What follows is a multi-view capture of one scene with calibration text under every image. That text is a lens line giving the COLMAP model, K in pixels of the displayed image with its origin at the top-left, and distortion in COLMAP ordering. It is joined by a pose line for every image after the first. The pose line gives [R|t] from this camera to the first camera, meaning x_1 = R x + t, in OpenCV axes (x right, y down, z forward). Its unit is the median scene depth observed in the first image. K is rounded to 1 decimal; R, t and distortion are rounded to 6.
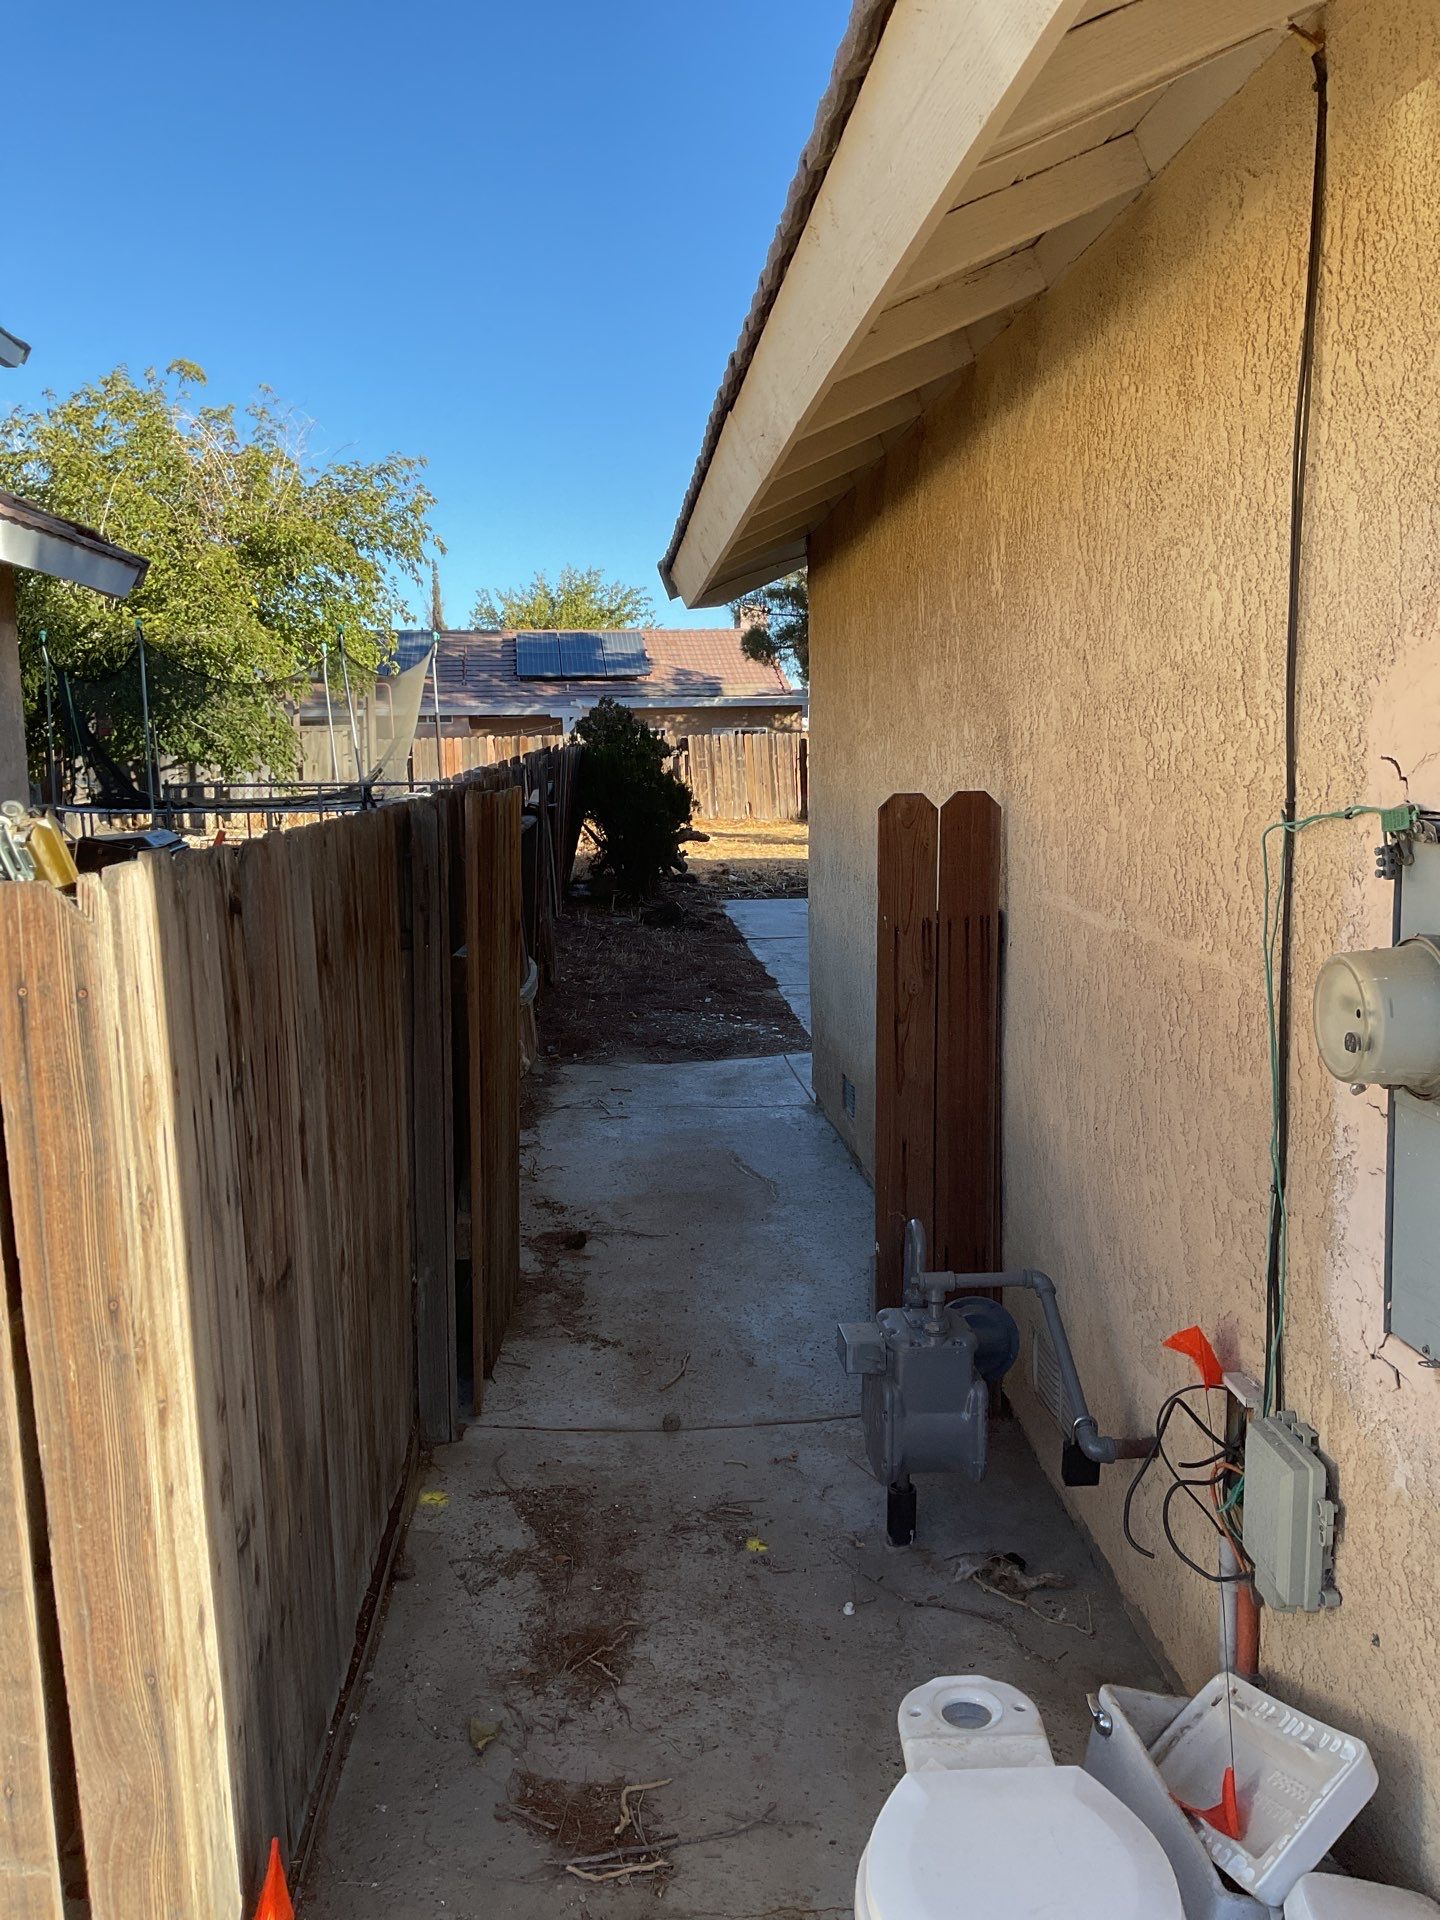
lens RADIAL K [[1482.6, 0, 771.4], [0, 1482.6, 962.6], [0, 0, 1]] dist [0.041135, -0.105639]
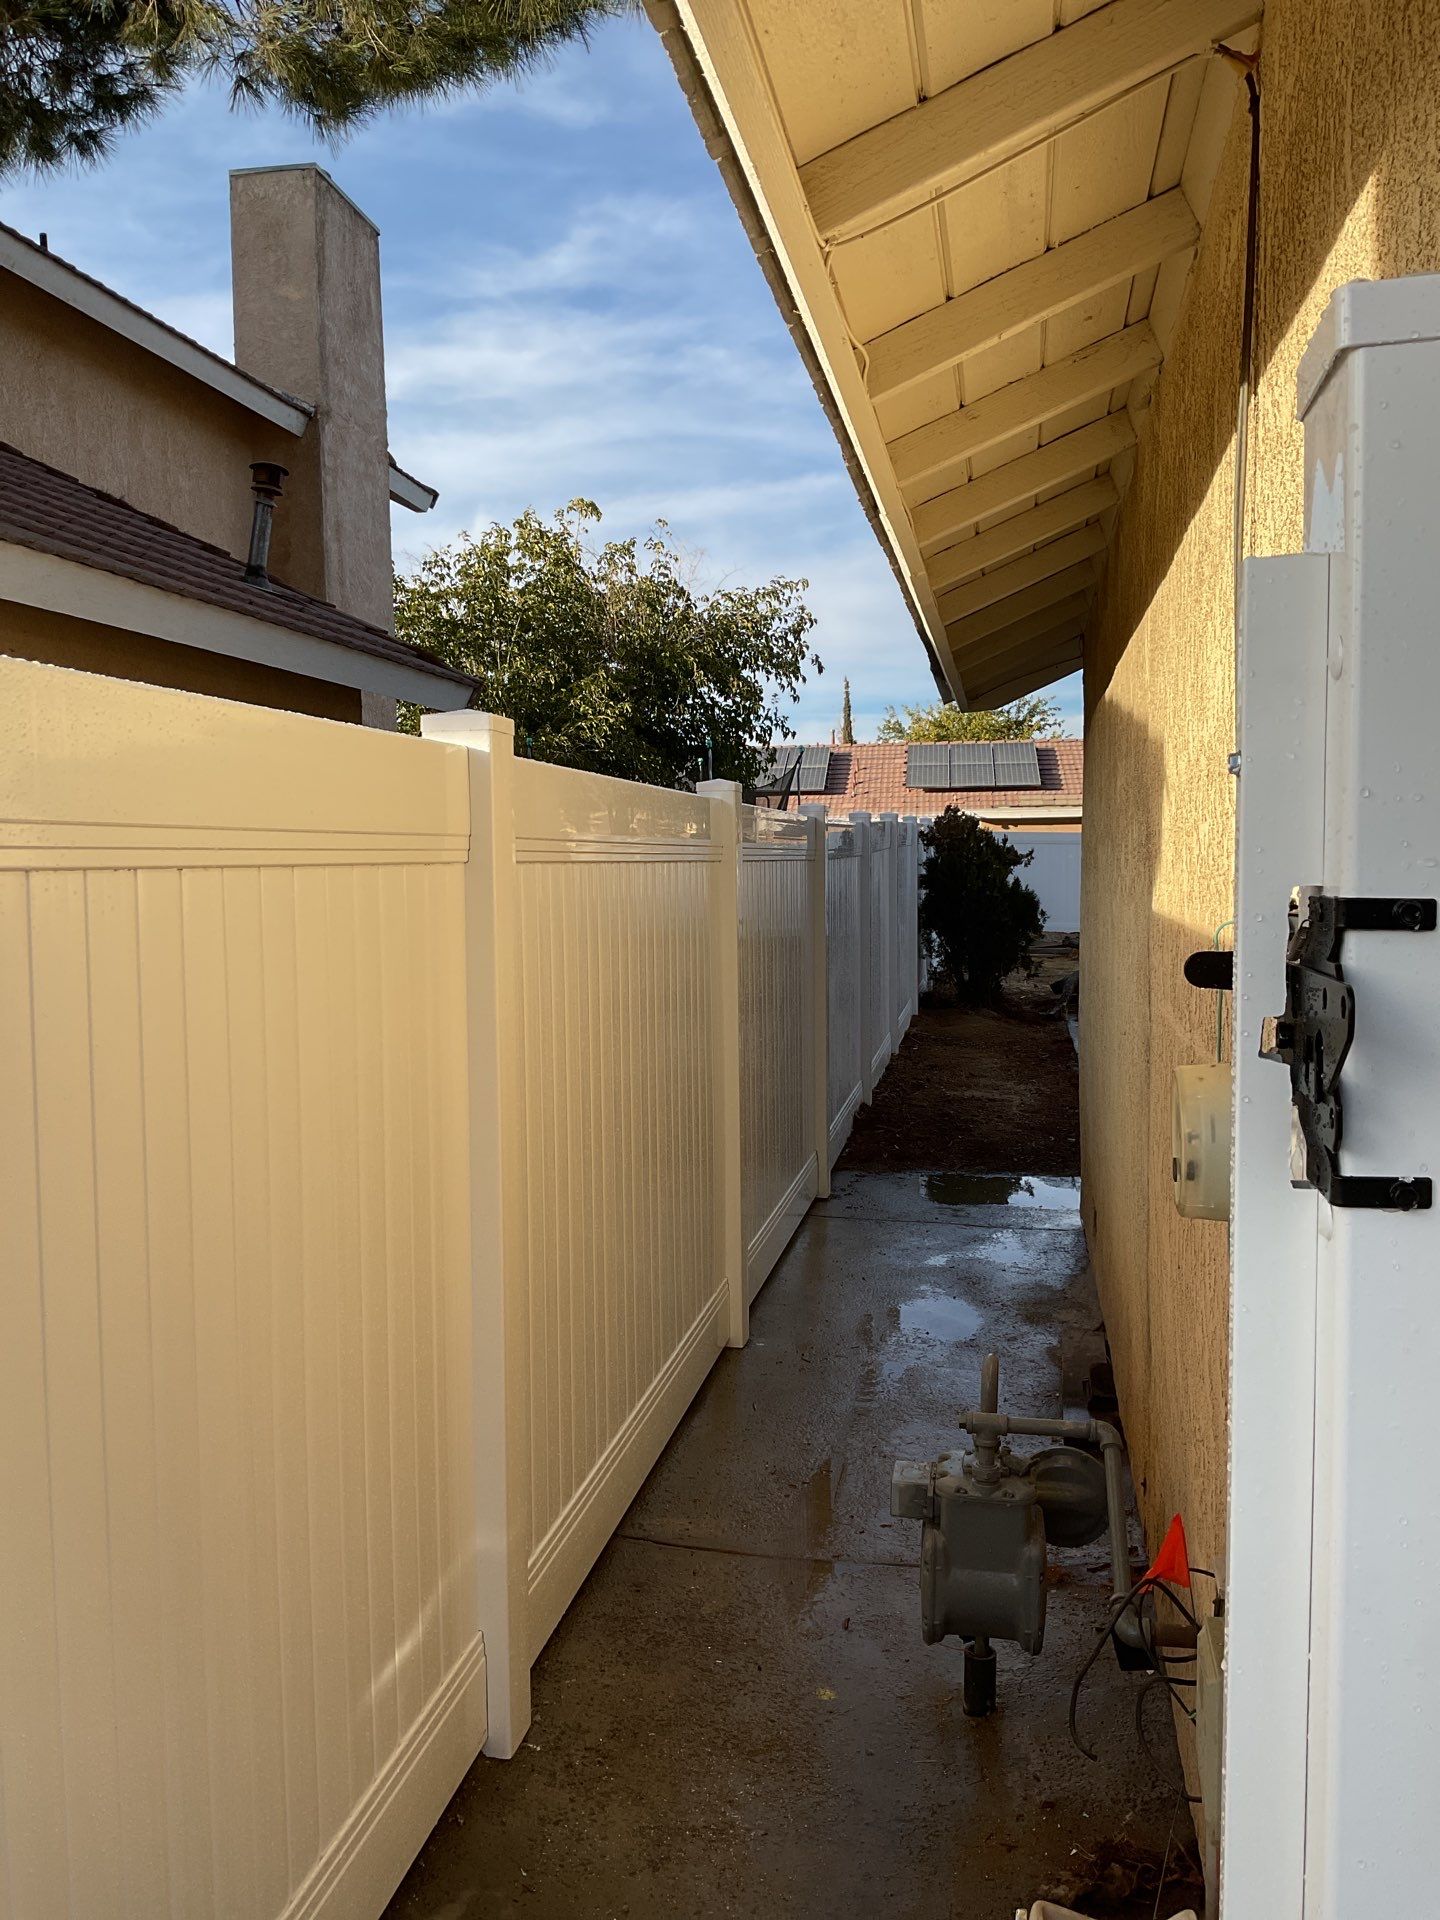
lens RADIAL K [[1498.7, 0, 714.1], [0, 1498.7, 981.0], [0, 0, 1]] dist [-0.038703, -0.002446]
pose [[0.951889, 0.024970, -0.305425, 0.023926], [-0.044081, 0.997466, -0.055836, 0.000120], [0.303257, 0.066613, 0.950578, 0.006669]]
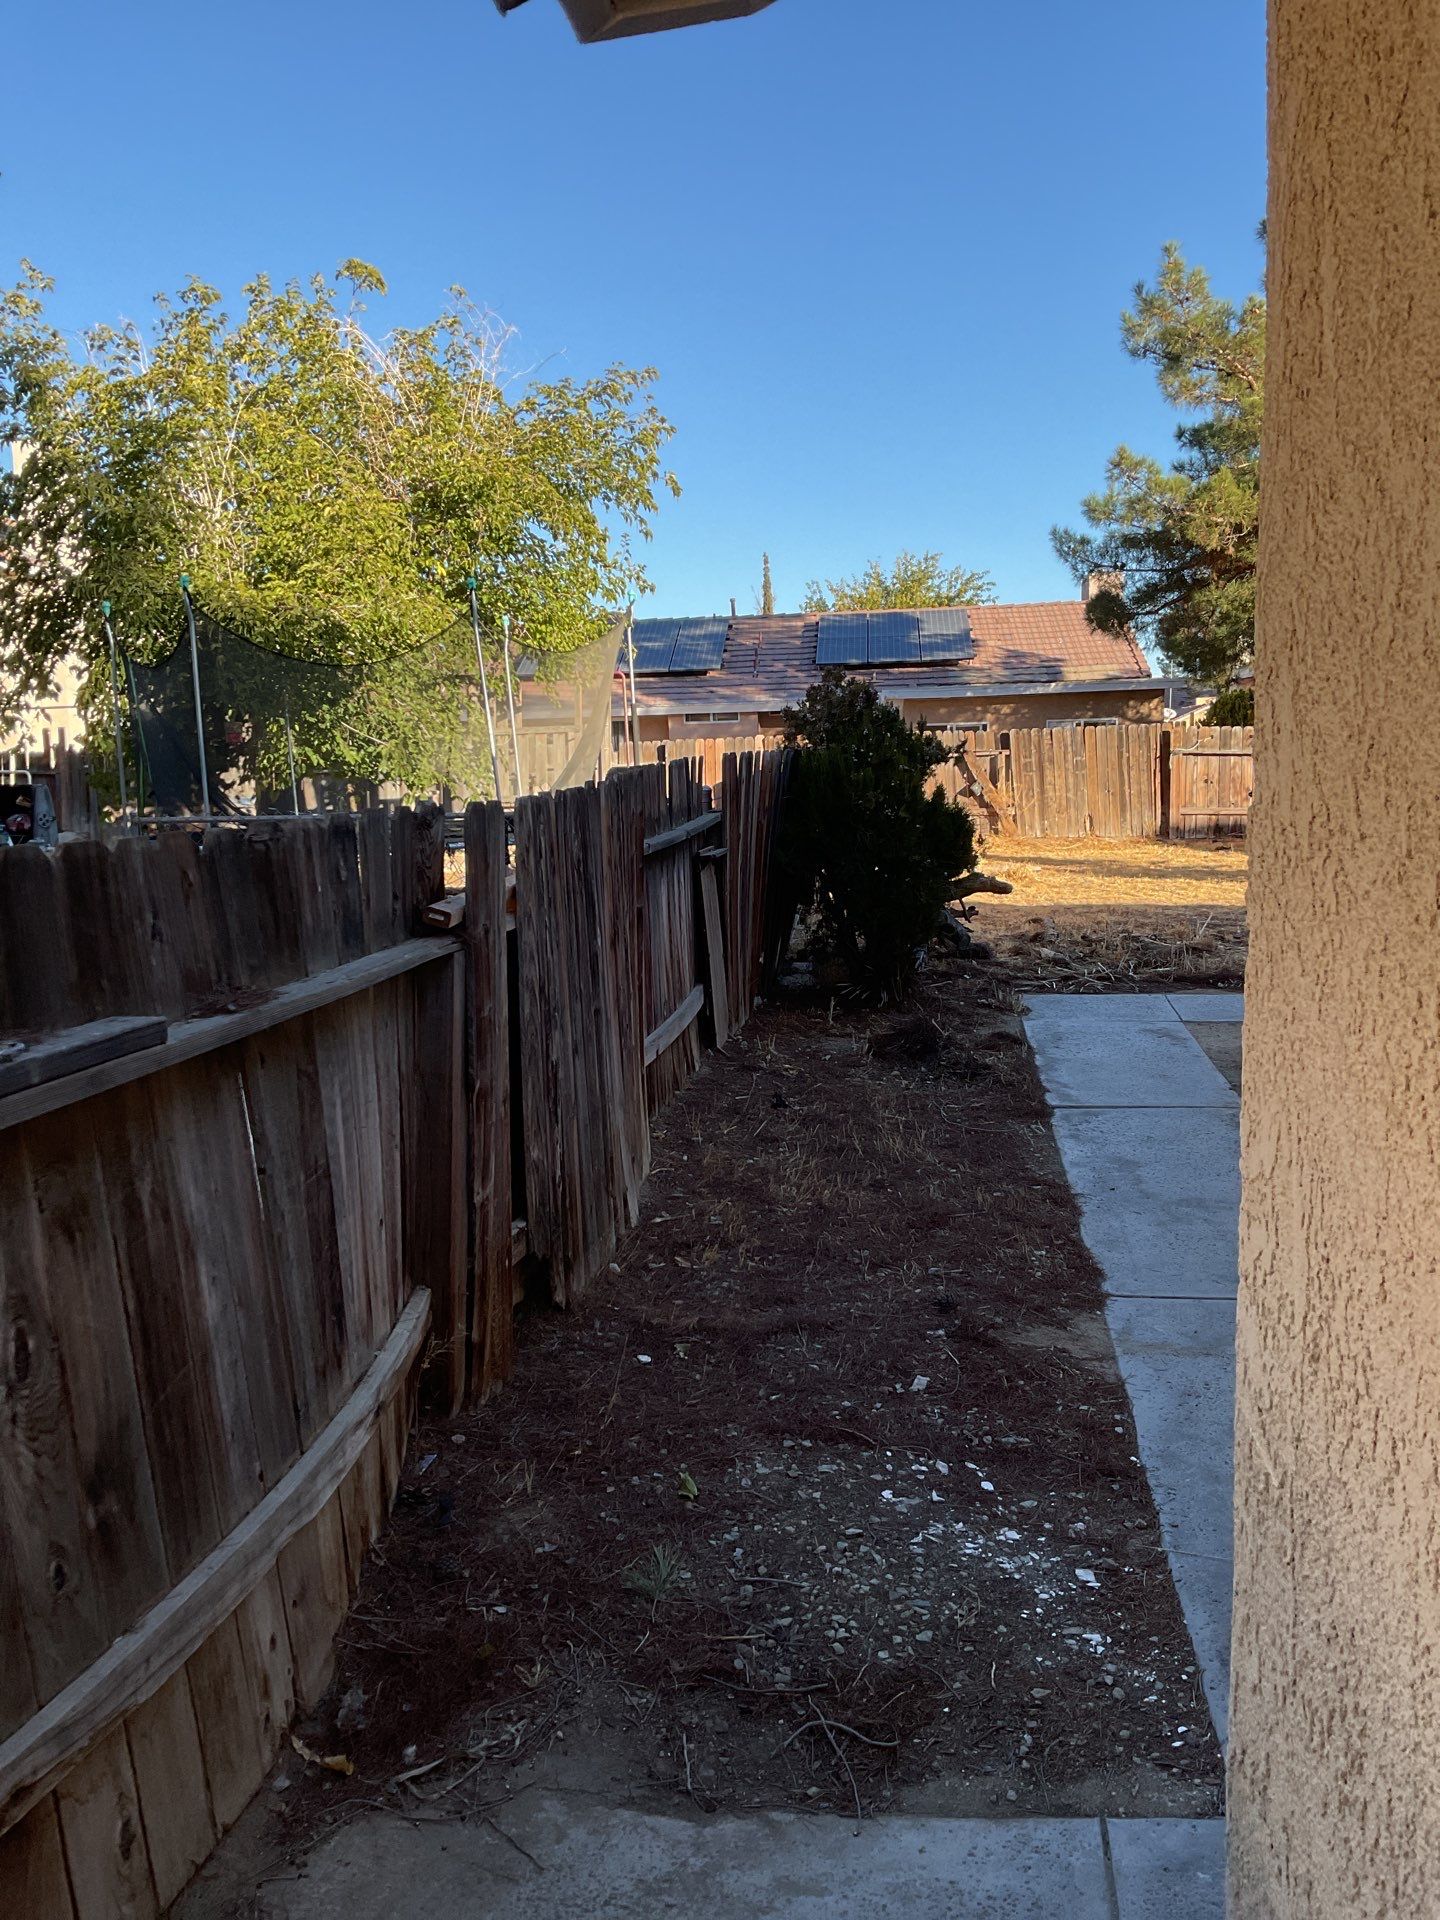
lens RADIAL K [[1486.8, 0, 728.4], [0, 1486.8, 963.5], [0, 0, 1]] dist [0.031682, -0.042084]
pose [[0.966571, 0.020985, -0.255537, 0.002858], [-0.020616, 0.999779, 0.004124, -0.031226], [0.255567, 0.001282, 0.966790, 0.210673]]
